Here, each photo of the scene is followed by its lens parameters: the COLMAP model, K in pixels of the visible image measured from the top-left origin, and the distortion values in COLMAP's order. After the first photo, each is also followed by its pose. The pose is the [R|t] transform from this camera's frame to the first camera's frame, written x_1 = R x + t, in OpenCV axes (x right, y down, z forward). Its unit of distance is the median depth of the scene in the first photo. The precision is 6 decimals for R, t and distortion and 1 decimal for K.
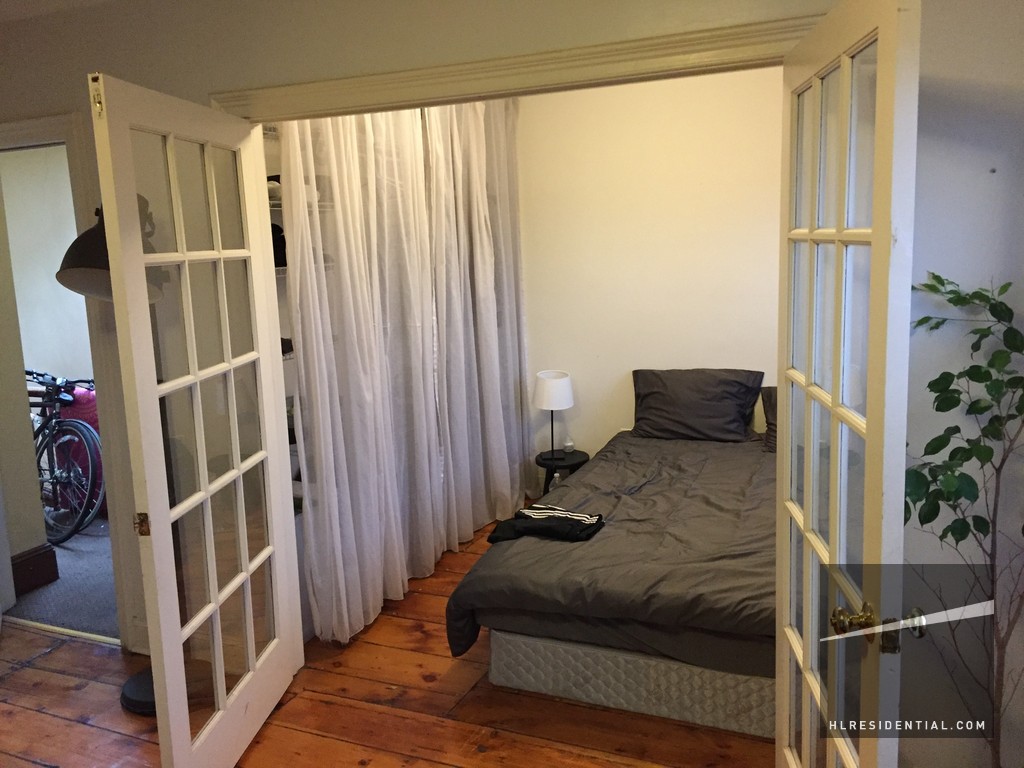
lens RADIAL K [[878.5, 0, 513.7], [0, 878.5, 378.3], [0, 0, 1]] dist [0.063419, -0.096894]
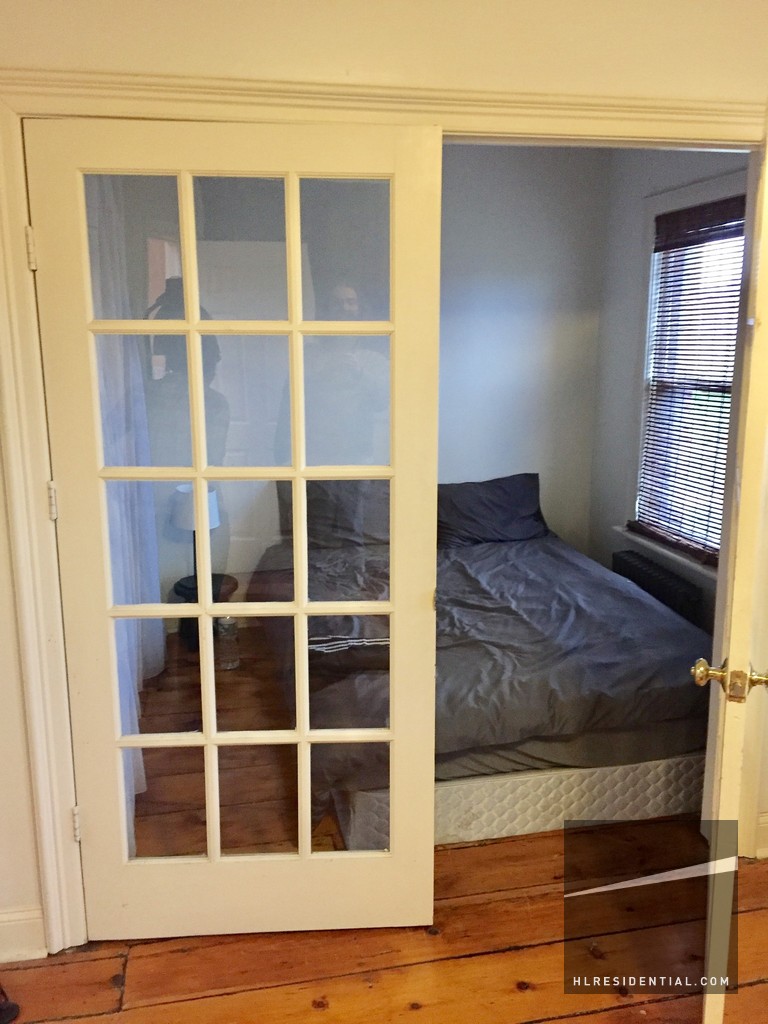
lens RADIAL K [[878.5, 0, 383.9], [0, 878.5, 517.7], [0, 0, 1]] dist [0.063419, -0.096894]
pose [[0.812318, -0.089767, 0.576265, -0.426203], [0.073739, 0.995962, 0.051201, -0.010943], [-0.578535, 0.000901, 0.815657, 0.285656]]
